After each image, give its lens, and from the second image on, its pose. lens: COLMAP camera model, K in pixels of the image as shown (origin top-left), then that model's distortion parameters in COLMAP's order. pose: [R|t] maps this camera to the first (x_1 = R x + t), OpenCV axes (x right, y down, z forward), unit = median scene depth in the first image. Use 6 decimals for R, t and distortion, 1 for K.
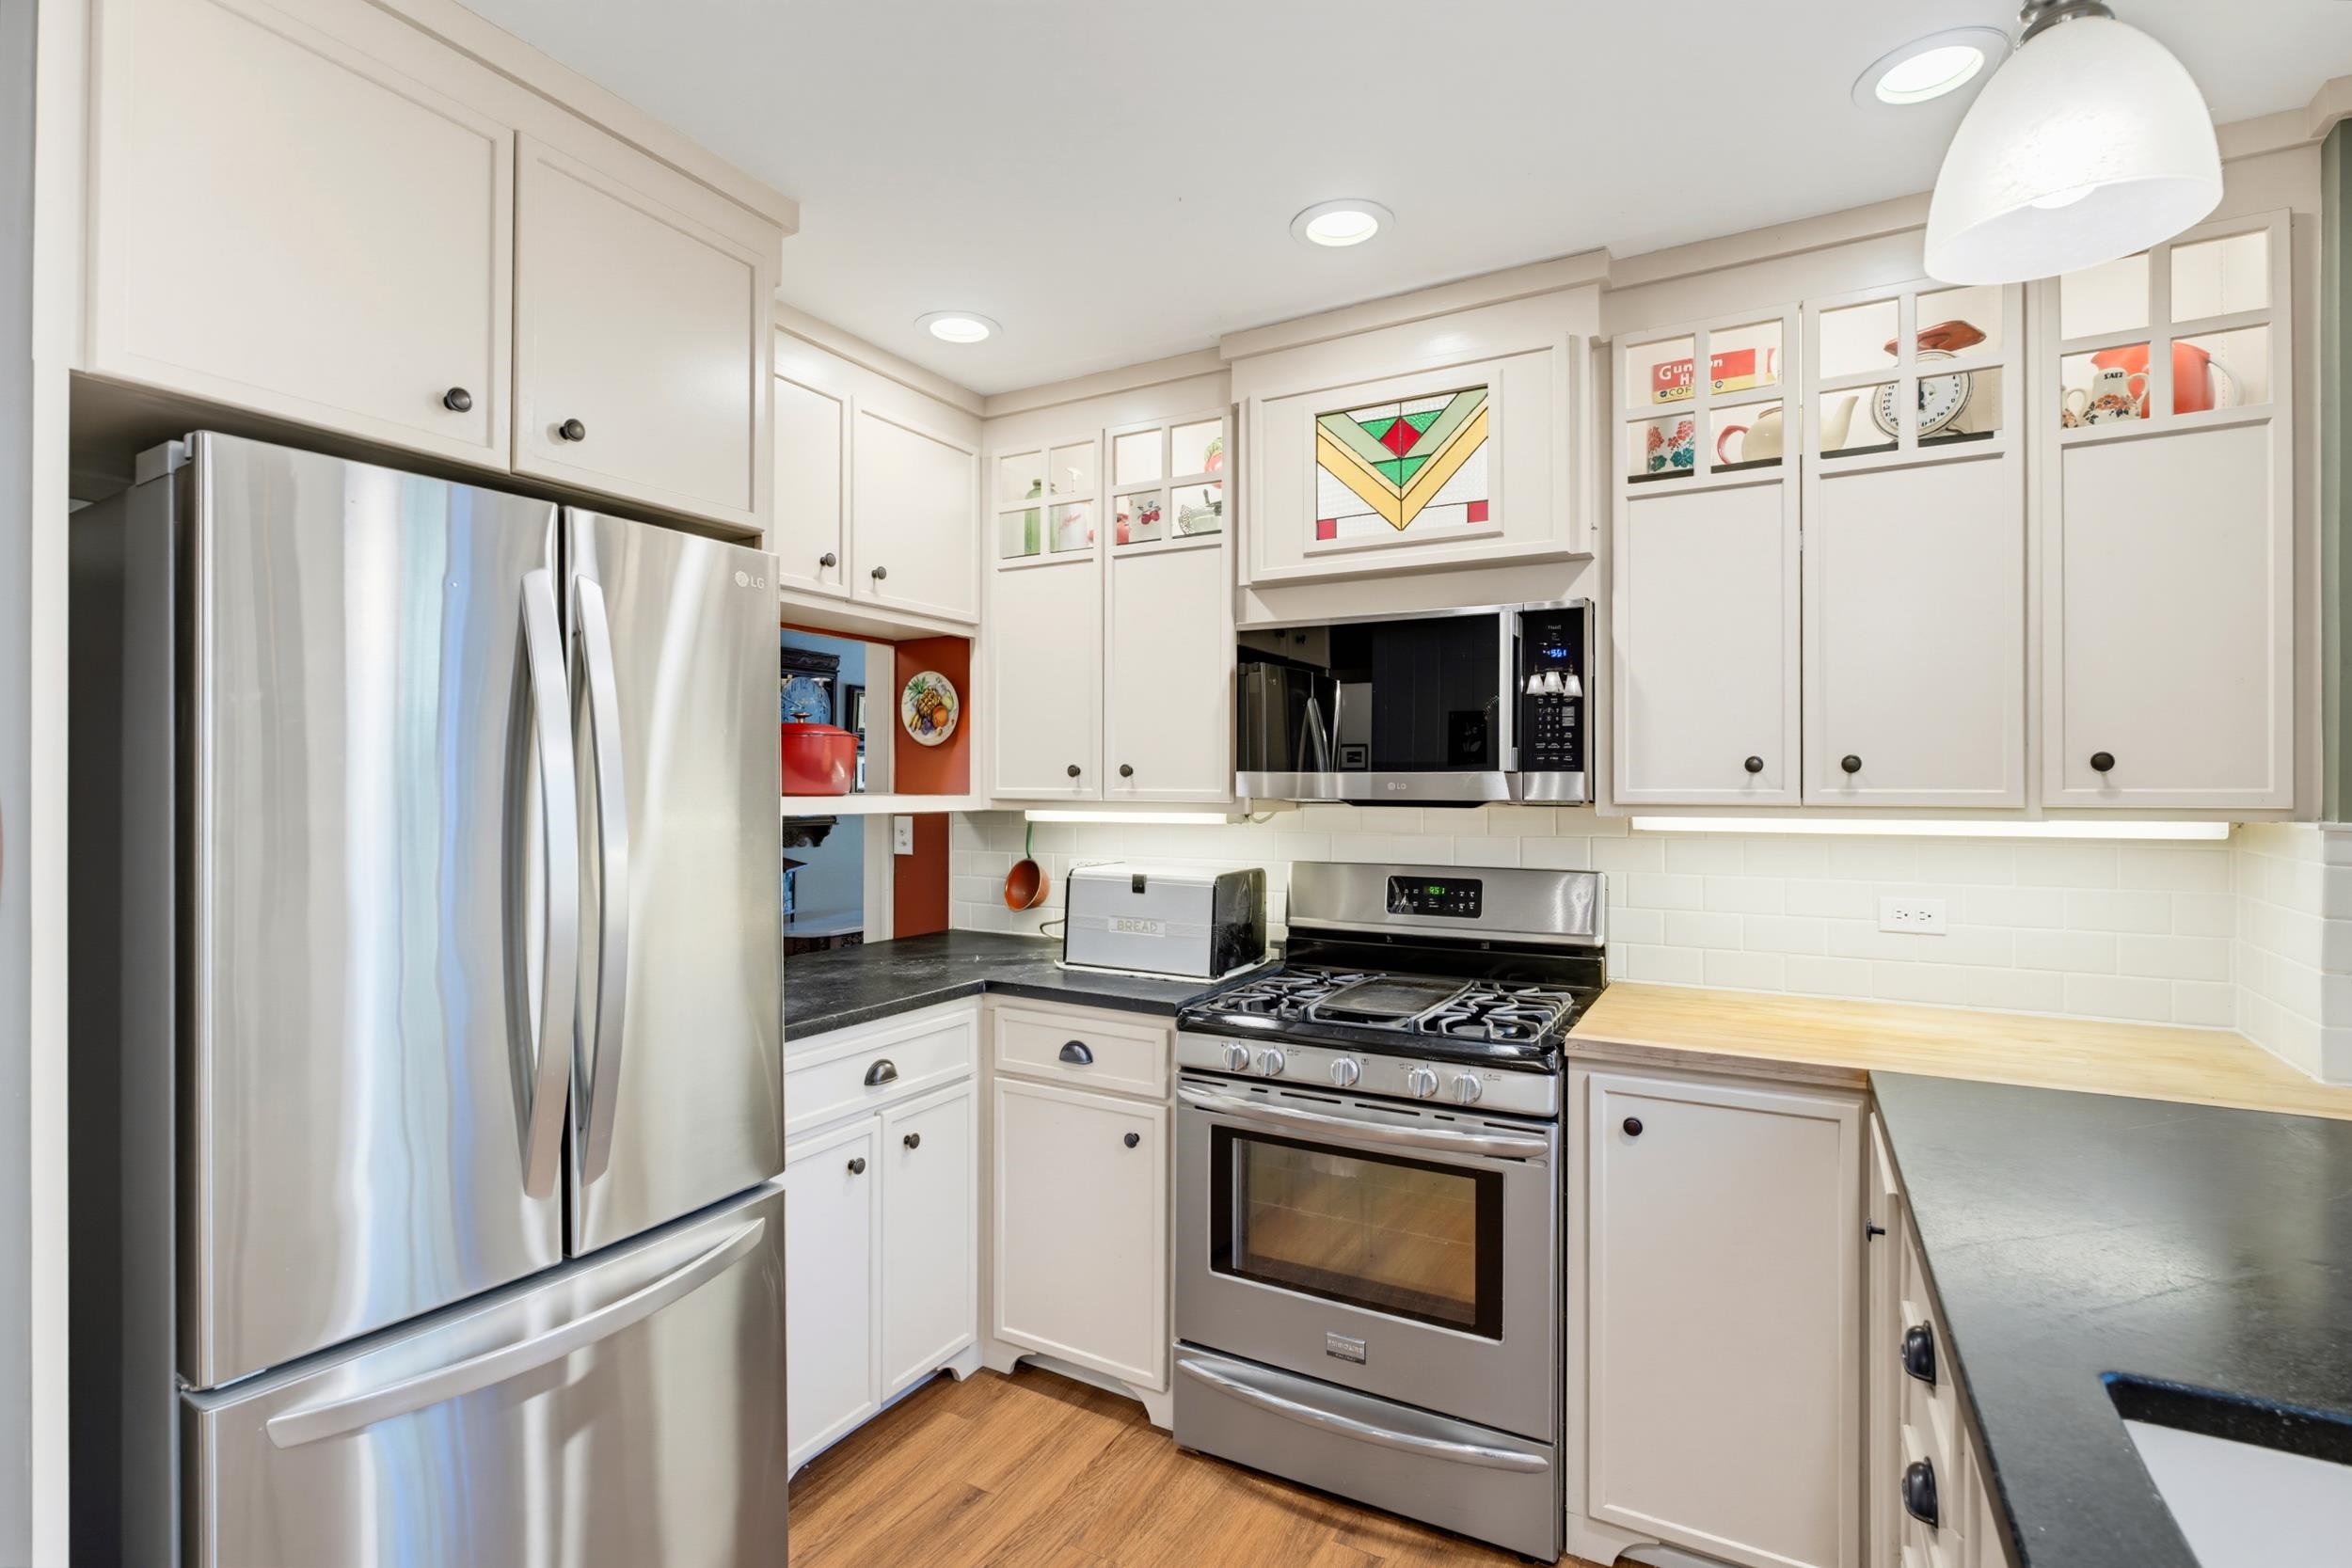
lens RADIAL K [[1086.2, 0, 1173.6], [0, 1086.2, 783.5], [0, 0, 1]] dist [-0.020001, 0.006141]
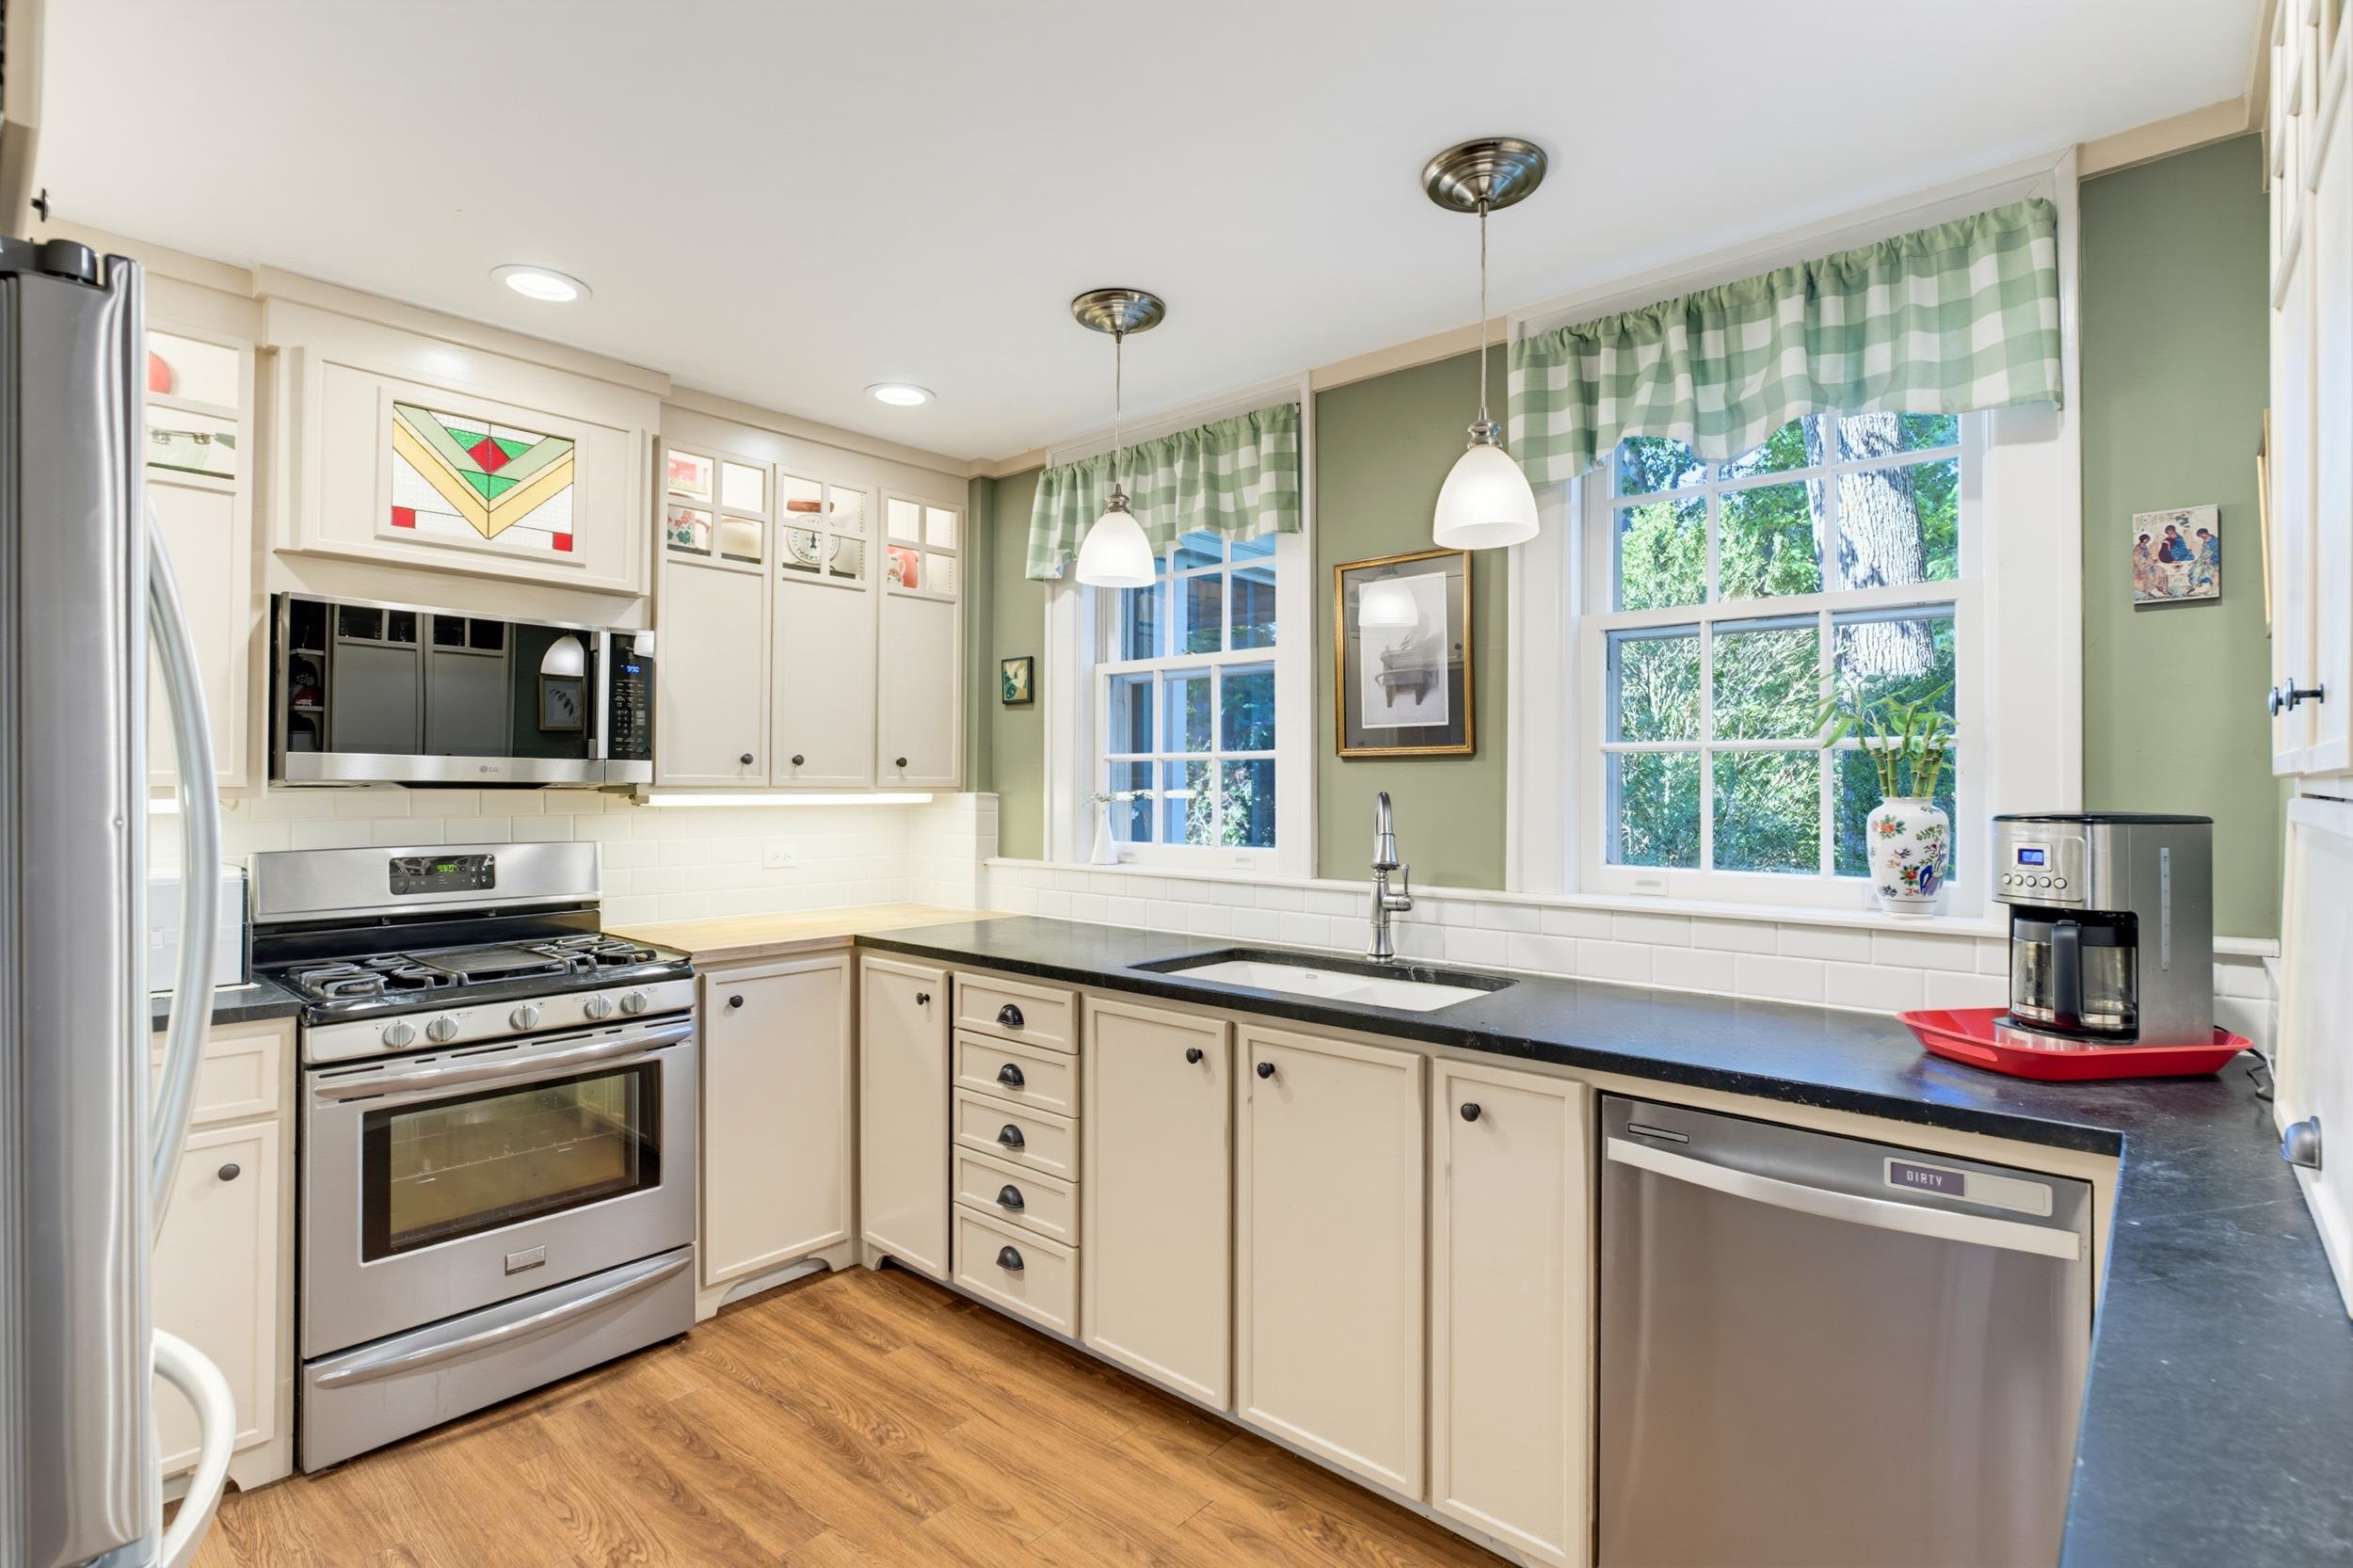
lens RADIAL K [[1106.9, 0, 1213.6], [0, 1106.9, 775.8], [0, 0, 1]] dist [-0.017564, 0.004836]
pose [[0.189731, 0.007841, 0.981805, -0.798342], [-0.006466, 0.999956, -0.006737, 0.011763], [-0.981815, -0.005070, 0.189774, 0.061427]]
